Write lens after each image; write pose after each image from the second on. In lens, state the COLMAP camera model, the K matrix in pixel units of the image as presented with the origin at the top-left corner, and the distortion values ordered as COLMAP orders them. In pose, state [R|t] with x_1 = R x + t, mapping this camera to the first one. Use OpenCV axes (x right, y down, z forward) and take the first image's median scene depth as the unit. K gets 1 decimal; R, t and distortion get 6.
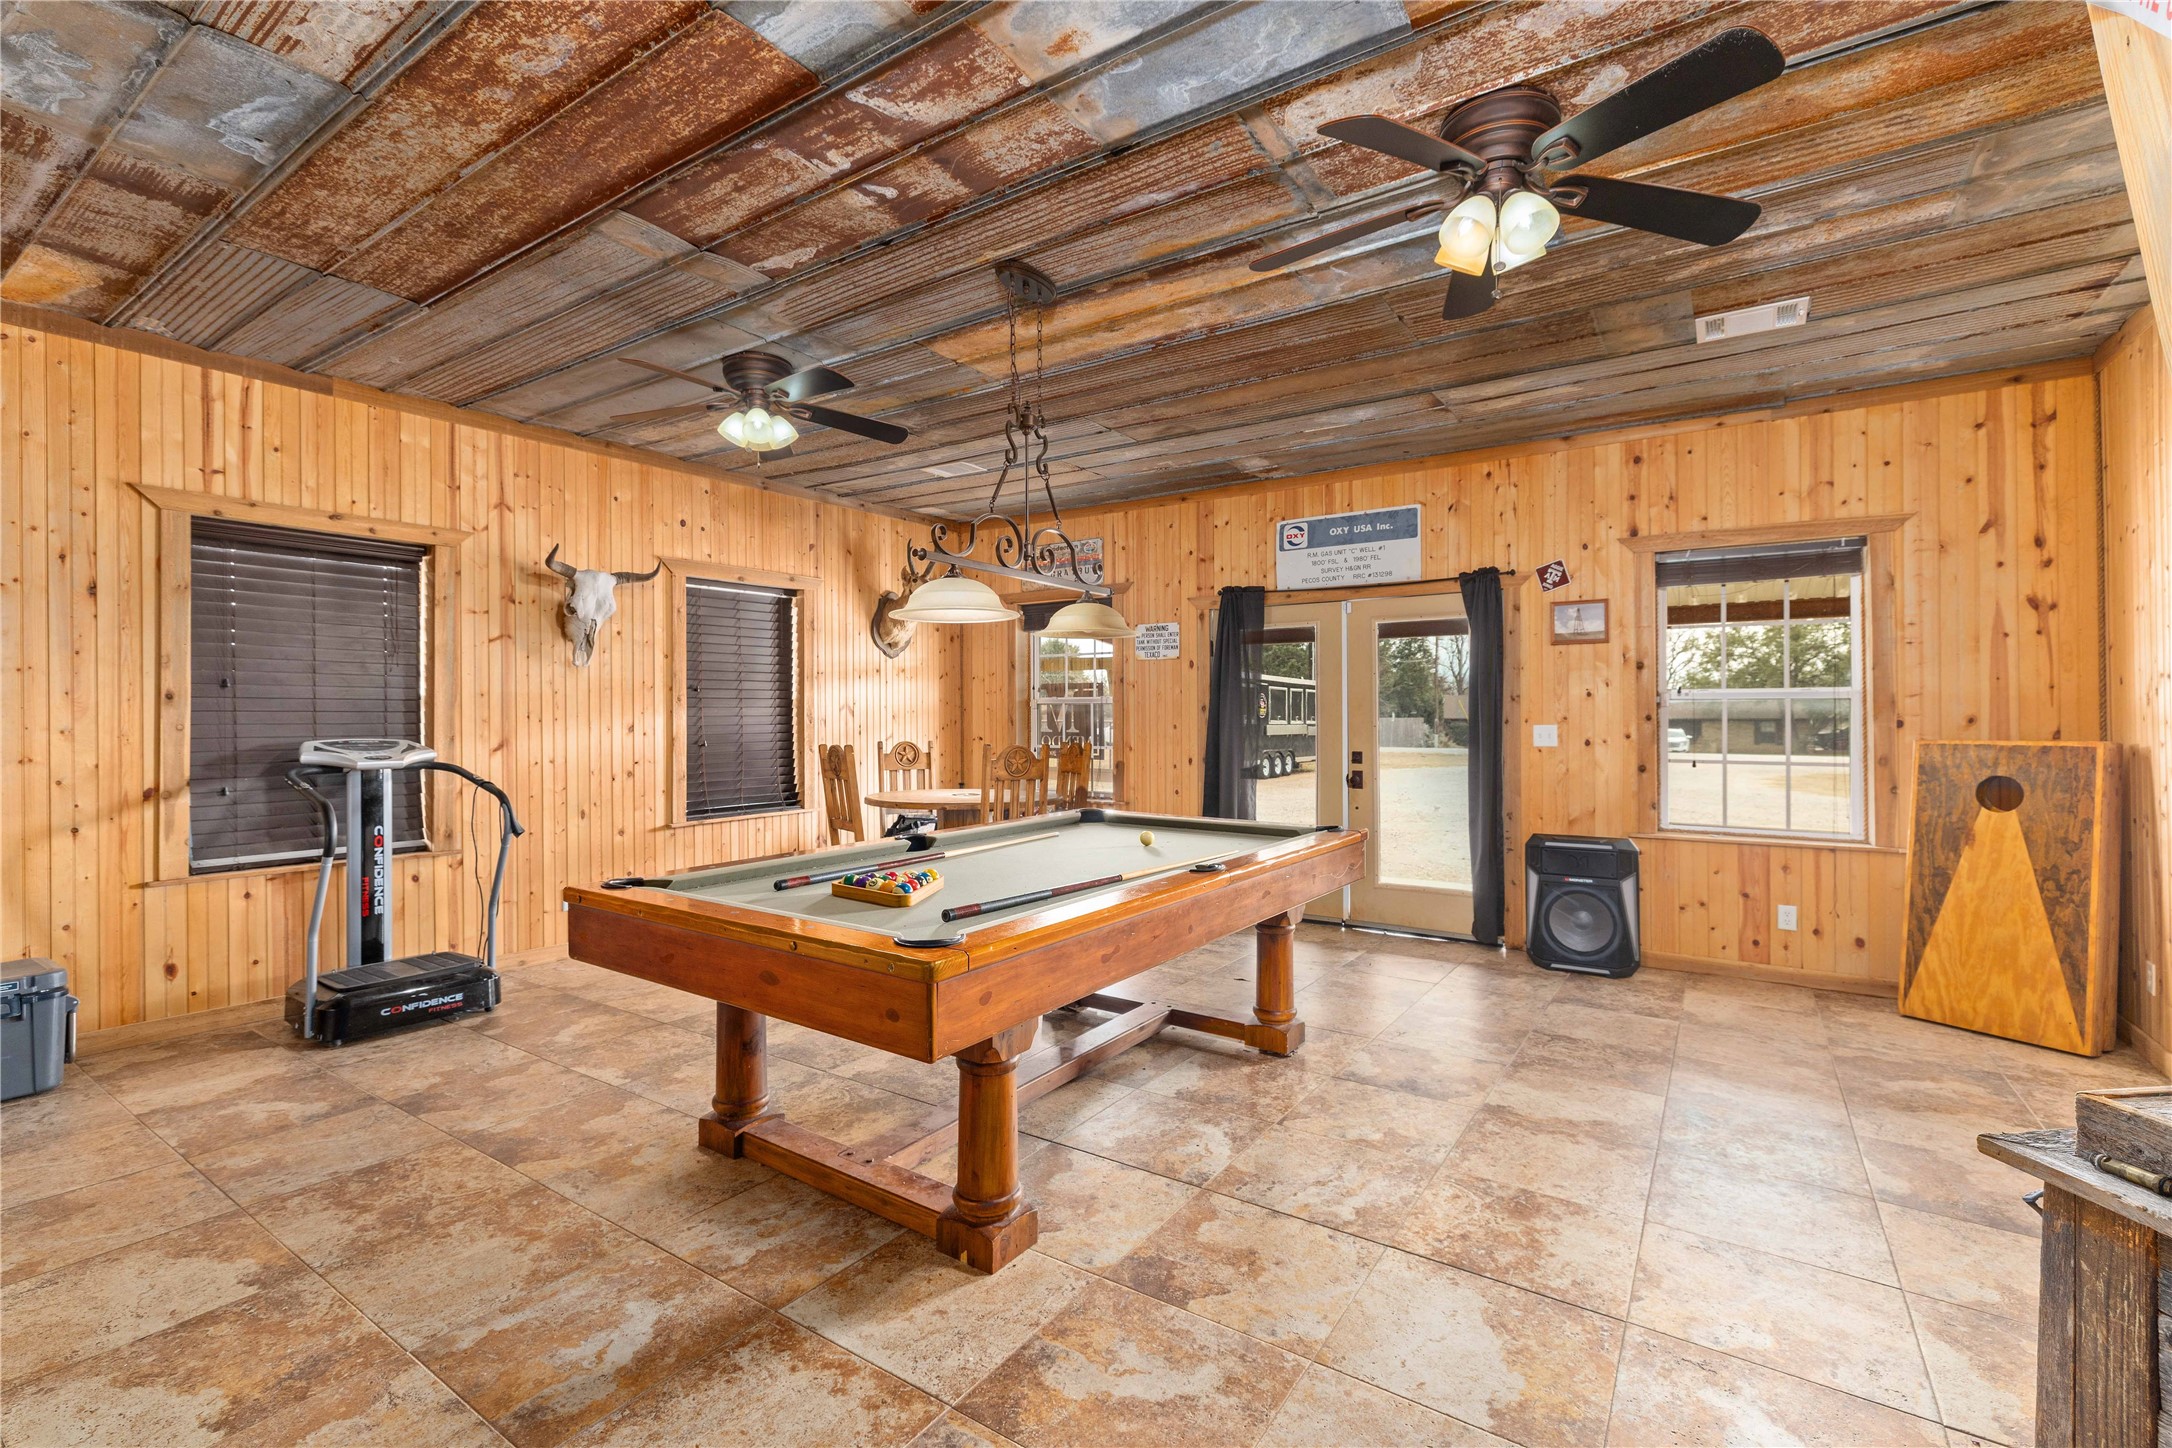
lens RADIAL K [[948.9, 0, 1079.1], [0, 948.9, 711.1], [0, 0, 1]] dist [-0.004675, 0.000381]
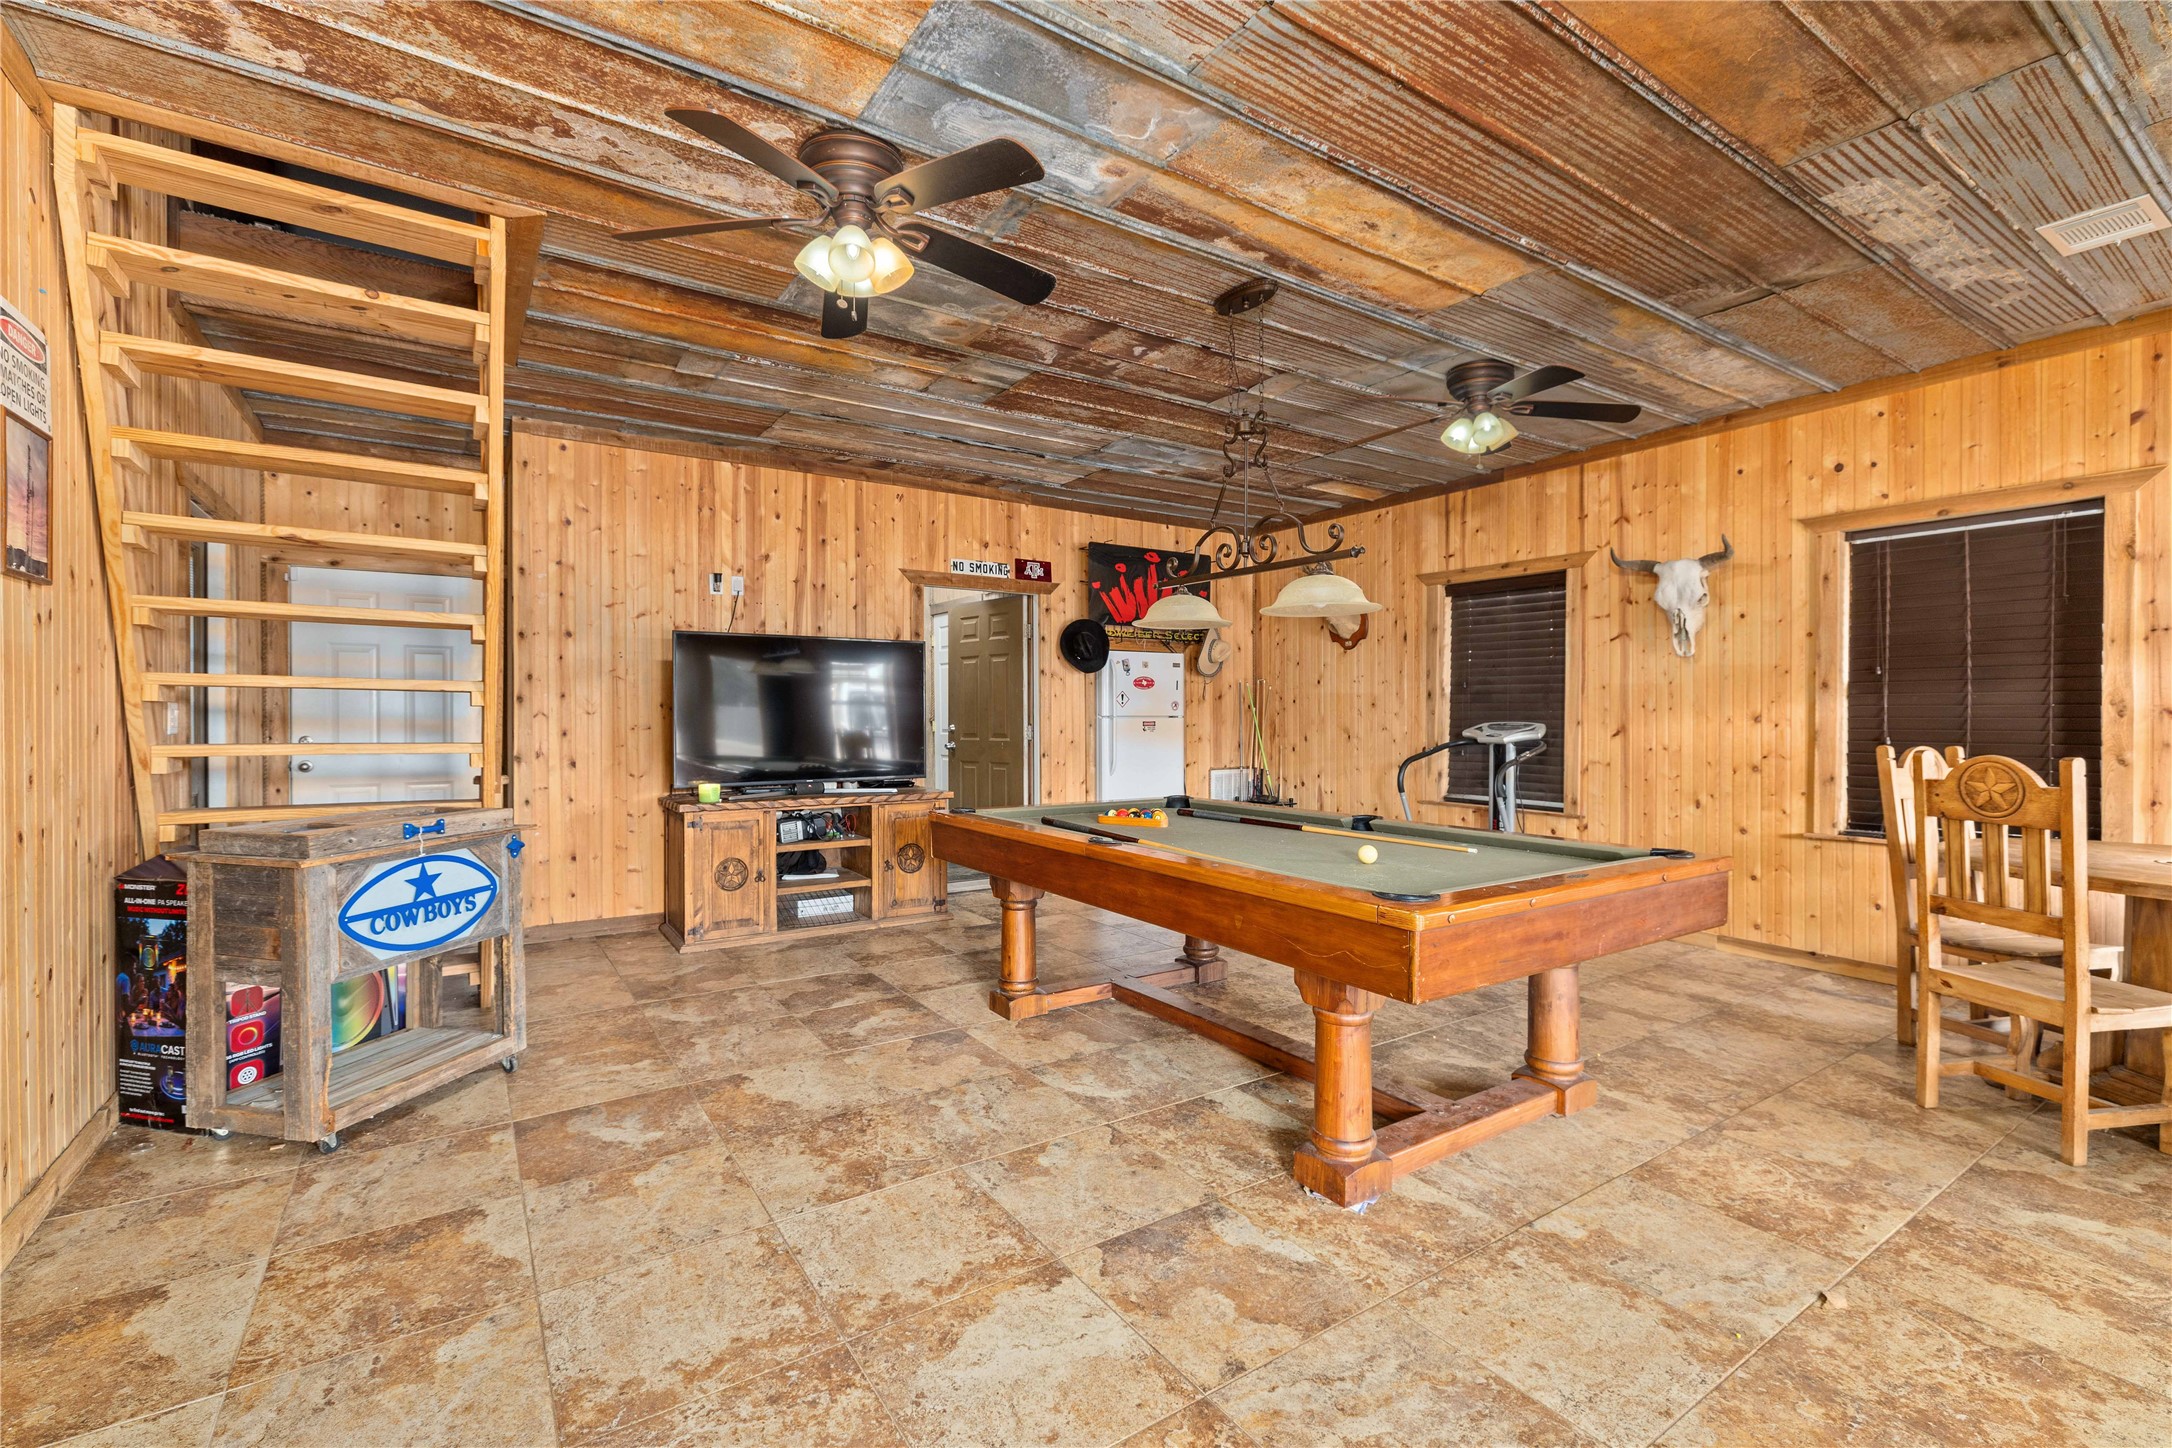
lens RADIAL K [[948.9, 0, 1080.1], [0, 948.9, 724.8], [0, 0, 1]] dist [-0.004675, 0.000381]
pose [[-0.372053, 0.012624, -0.928125, 1.077753], [0.002544, 0.999918, 0.012581, 0.019479], [0.928208, 0.002320, -0.372055, 1.298578]]
